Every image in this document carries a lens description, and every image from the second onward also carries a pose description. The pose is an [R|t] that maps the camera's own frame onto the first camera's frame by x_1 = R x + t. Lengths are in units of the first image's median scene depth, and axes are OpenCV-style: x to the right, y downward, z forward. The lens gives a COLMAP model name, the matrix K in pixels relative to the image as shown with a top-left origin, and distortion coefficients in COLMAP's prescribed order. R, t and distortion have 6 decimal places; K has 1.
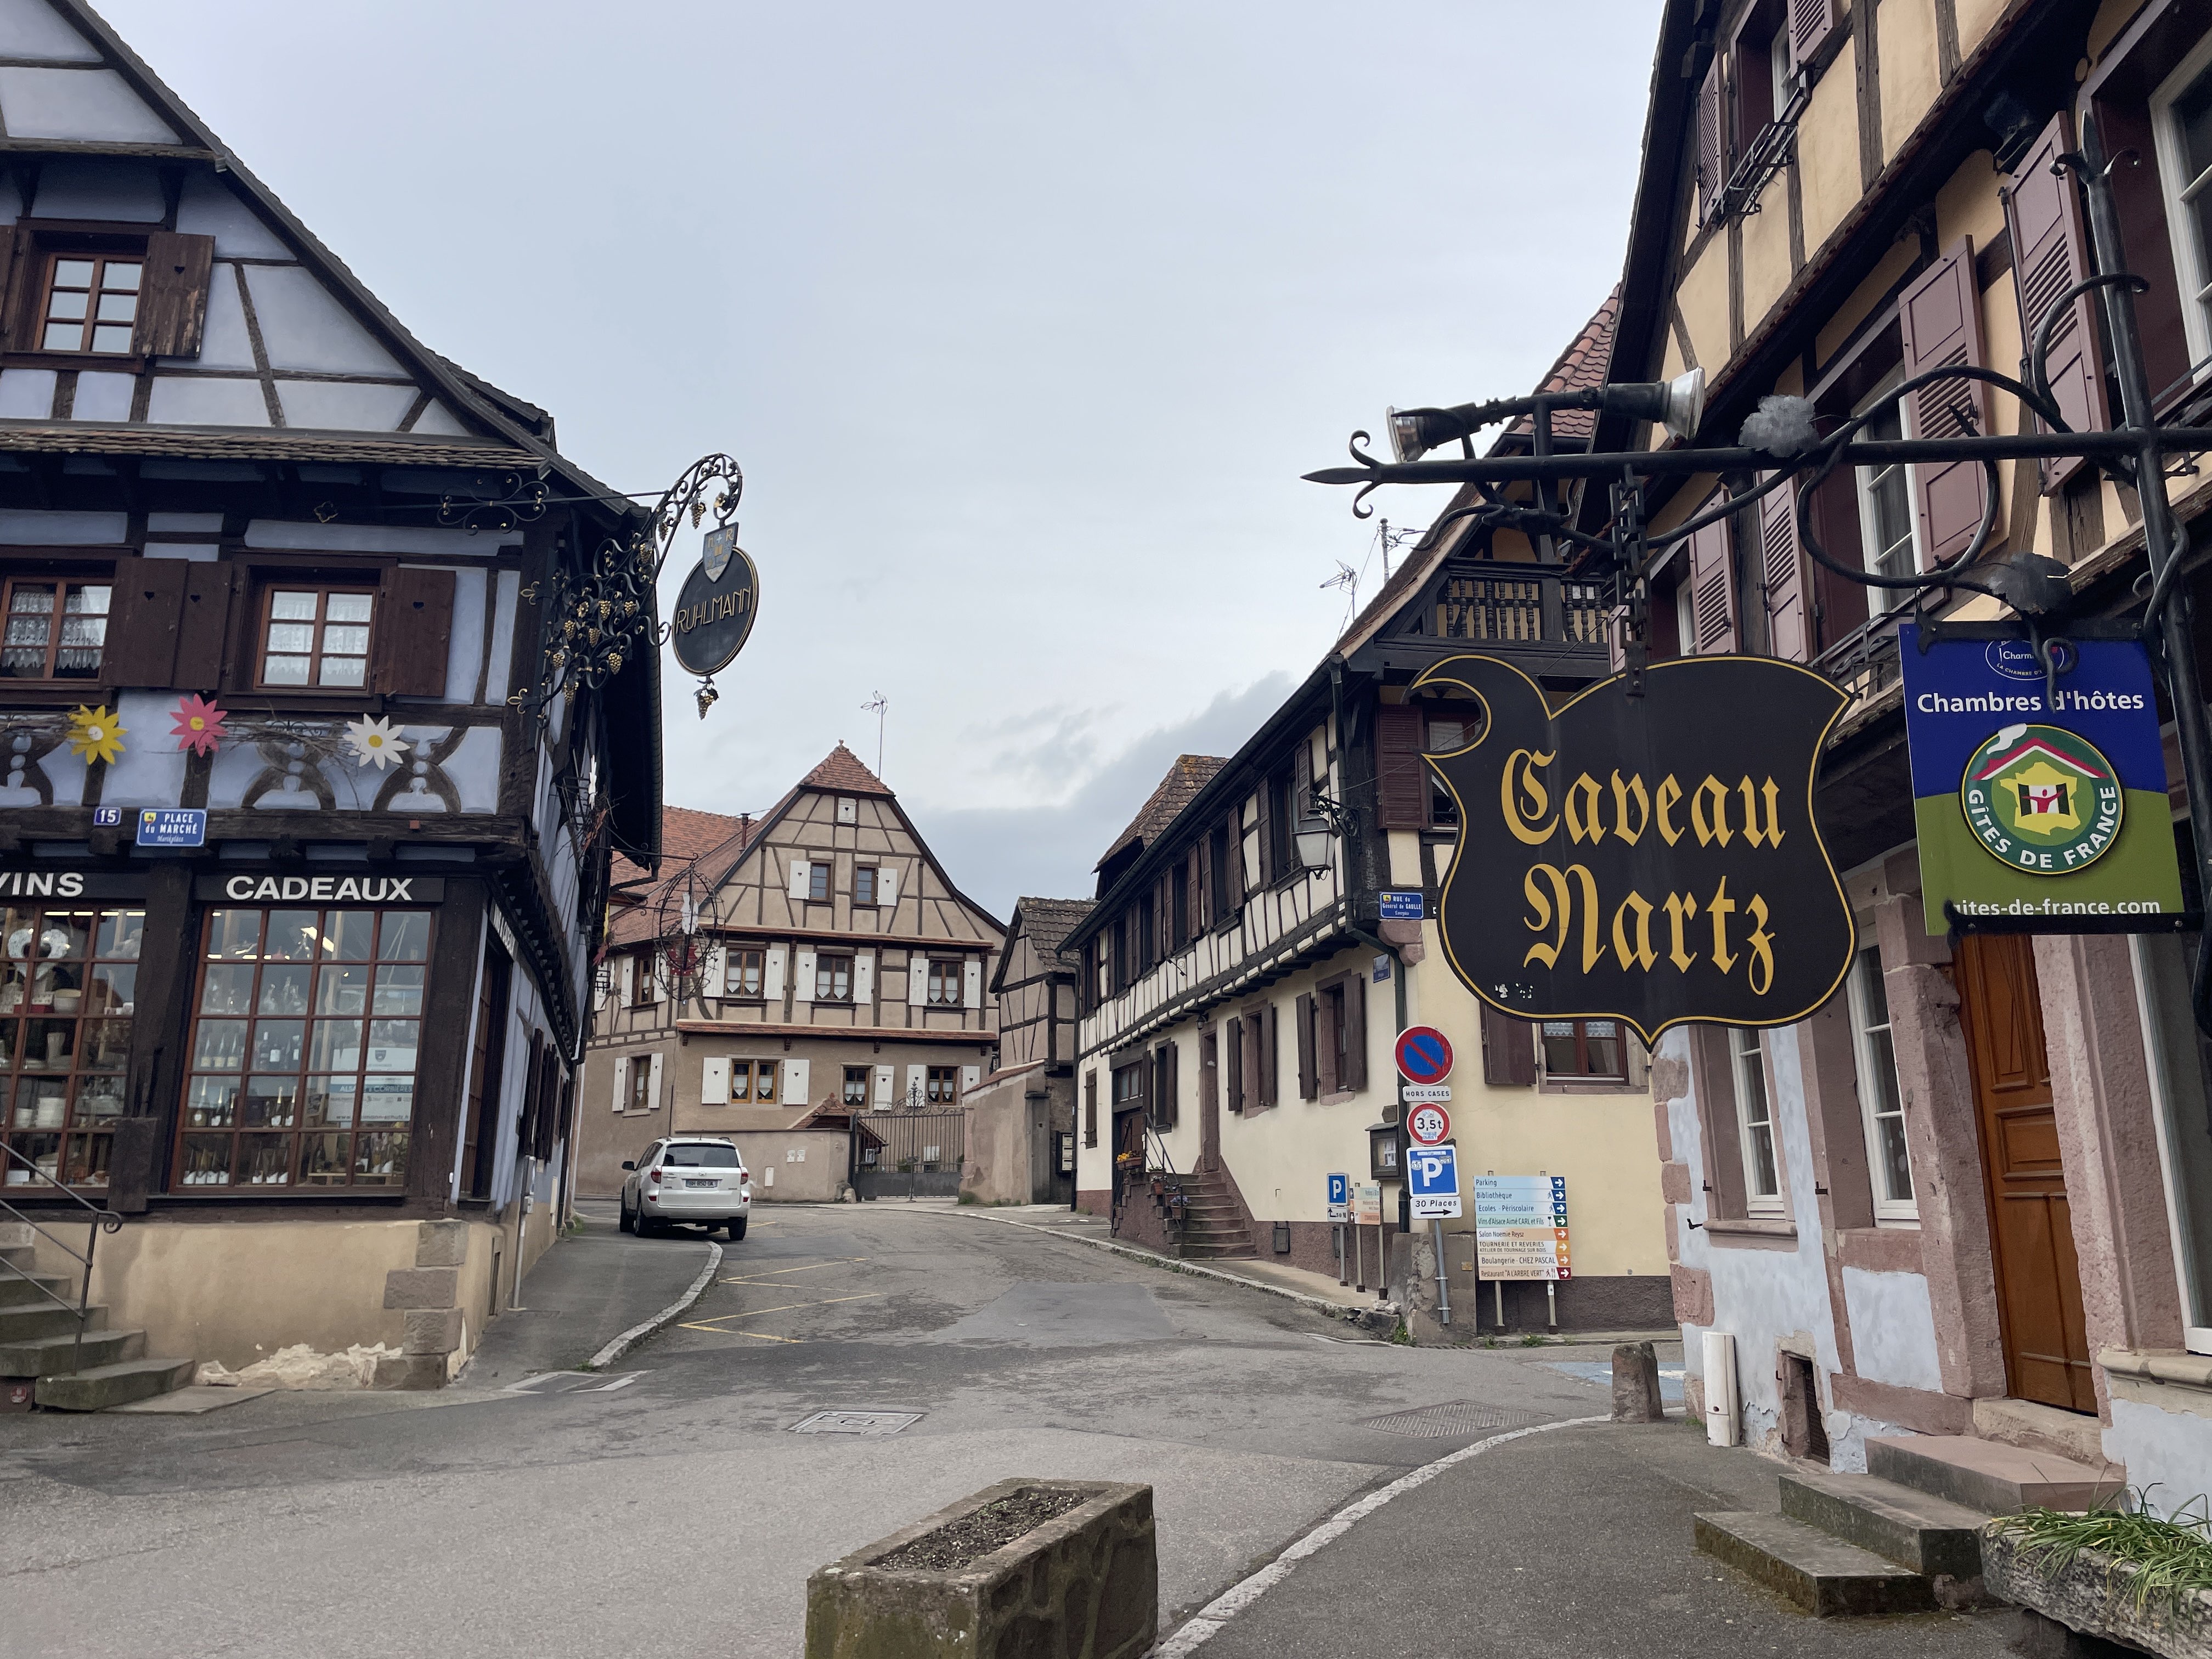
lens RADIAL K [[1617.7, 0, 1168.5], [0, 1617.7, 821.6], [0, 0, 1]] dist [0.096692, -0.122812]
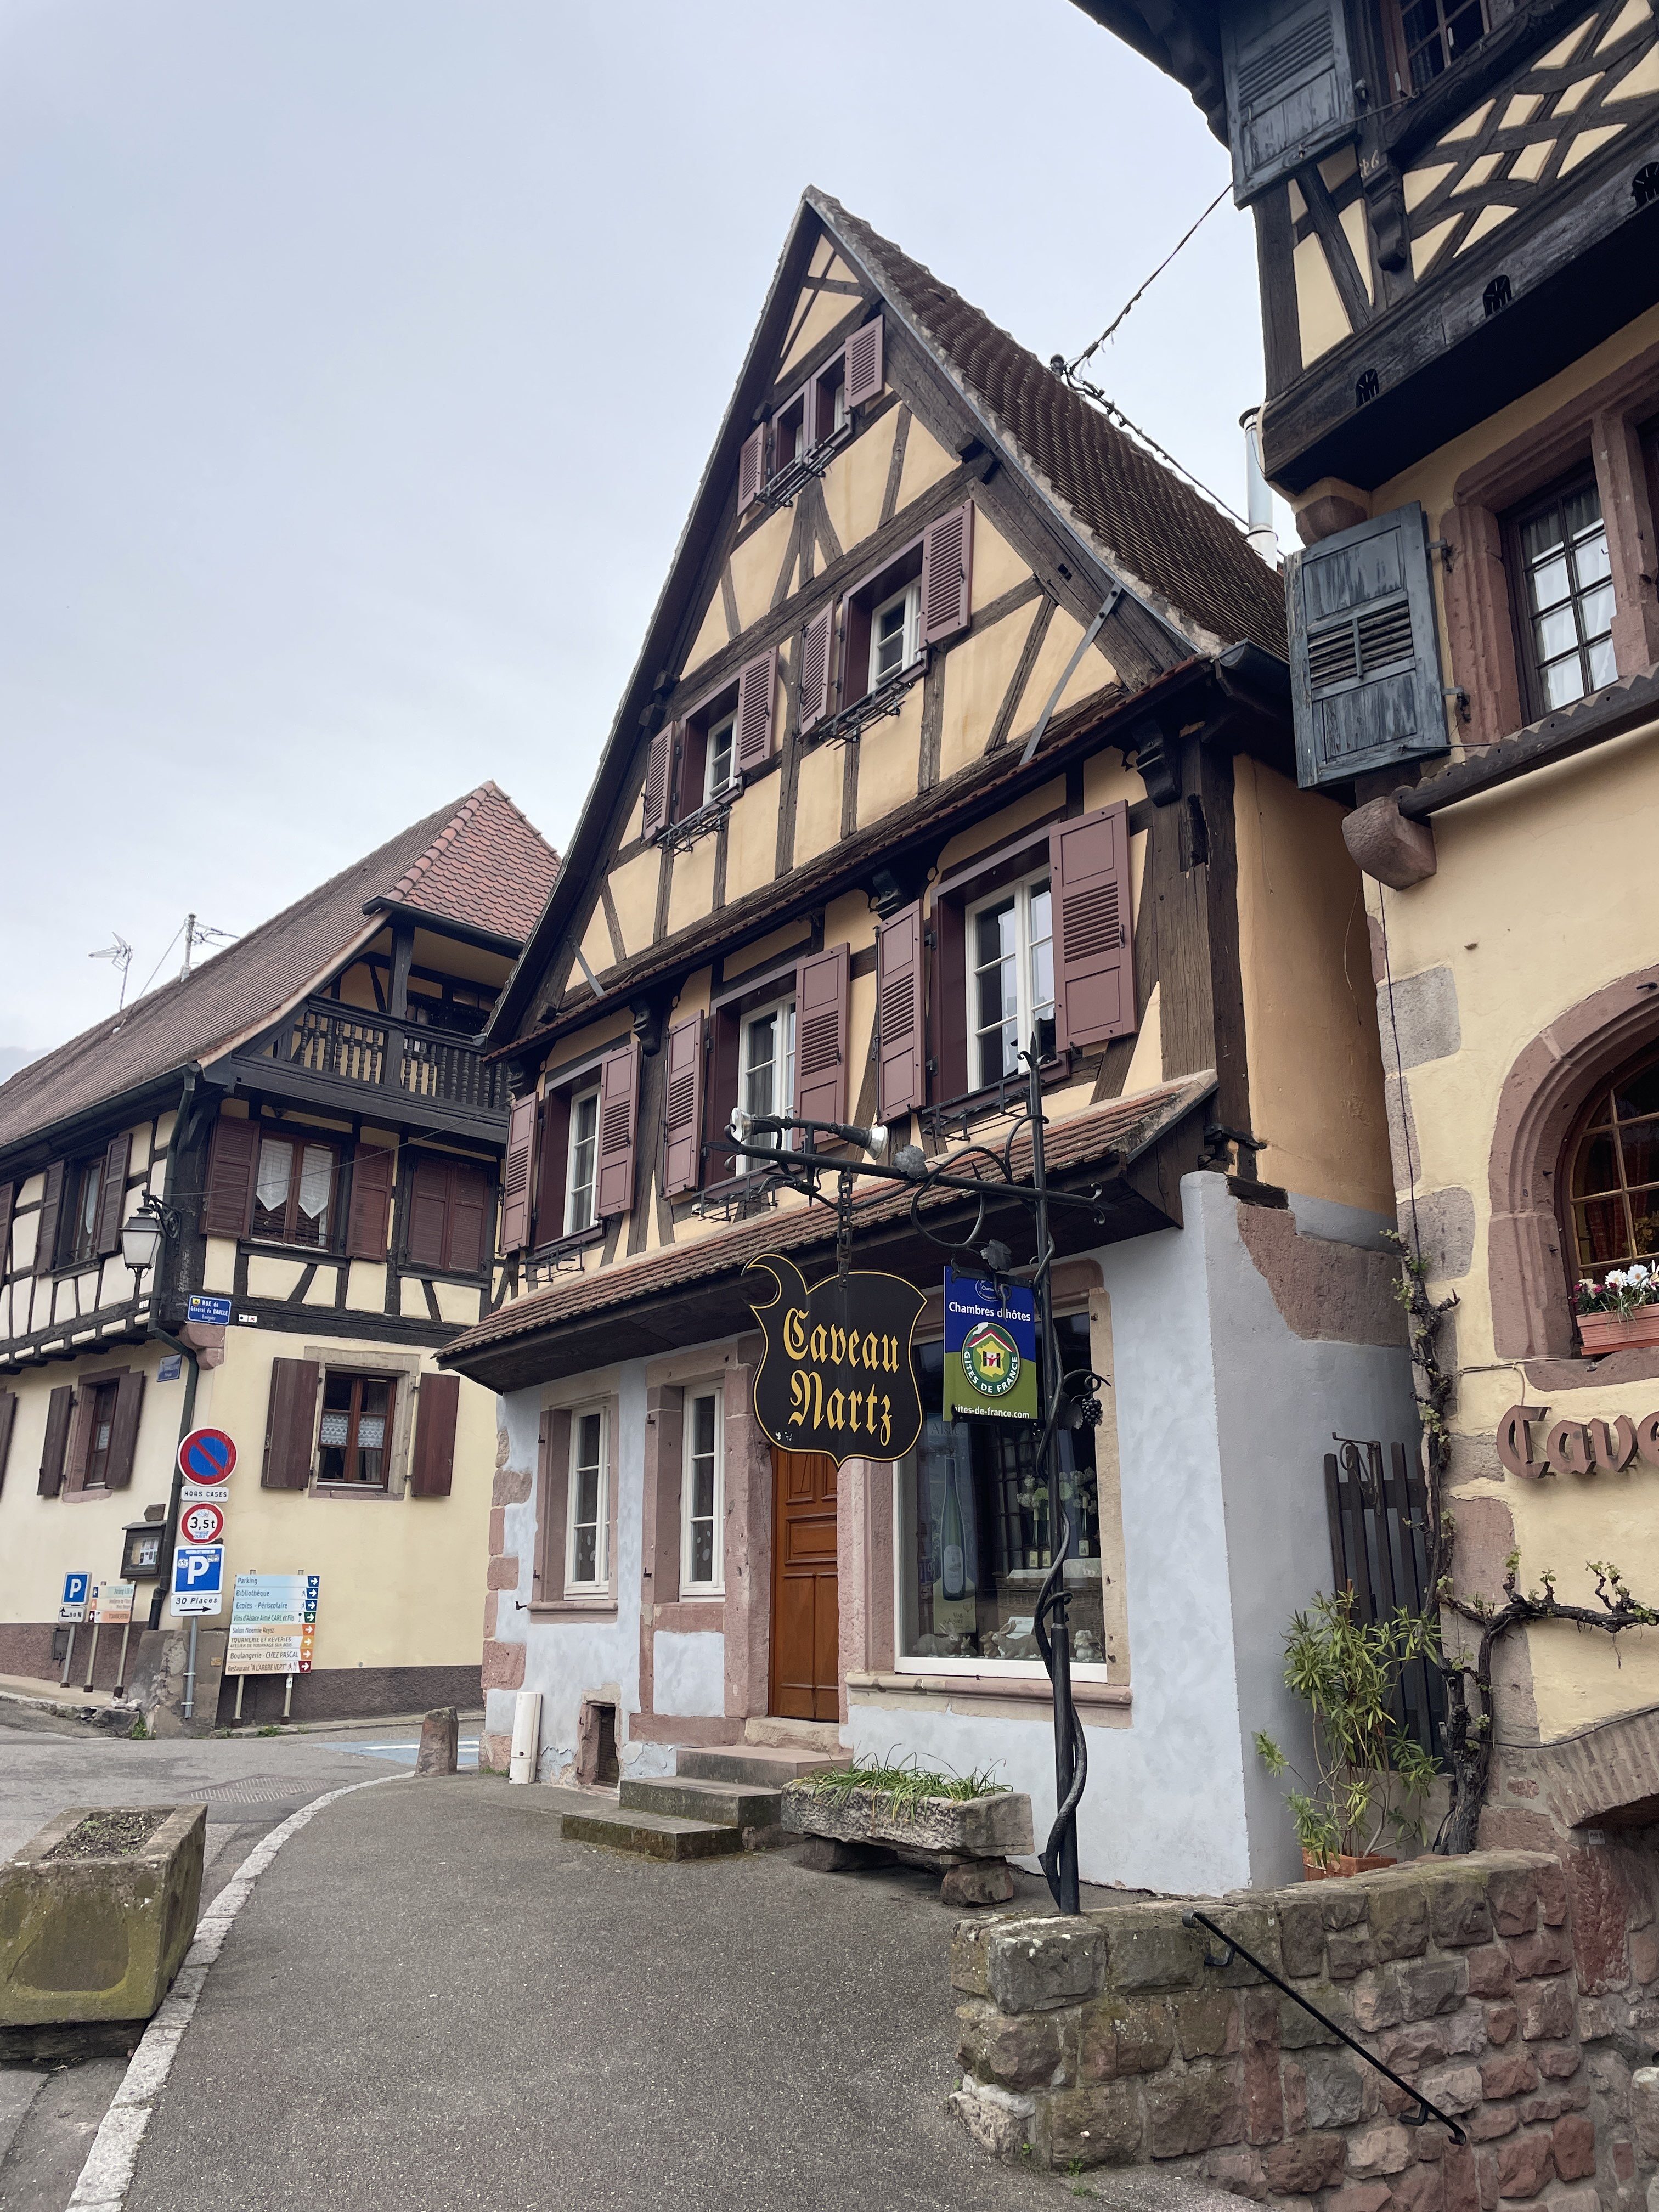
lens RADIAL K [[1617.7, 0, 829.5], [0, 1617.7, 1106.0], [0, 0, 1]] dist [0.096692, -0.122812]
pose [[0.816298, 0.178716, 0.549288, -0.250698], [-0.137408, 0.983715, -0.115859, -0.018925], [-0.561049, 0.019099, 0.827562, -0.183261]]
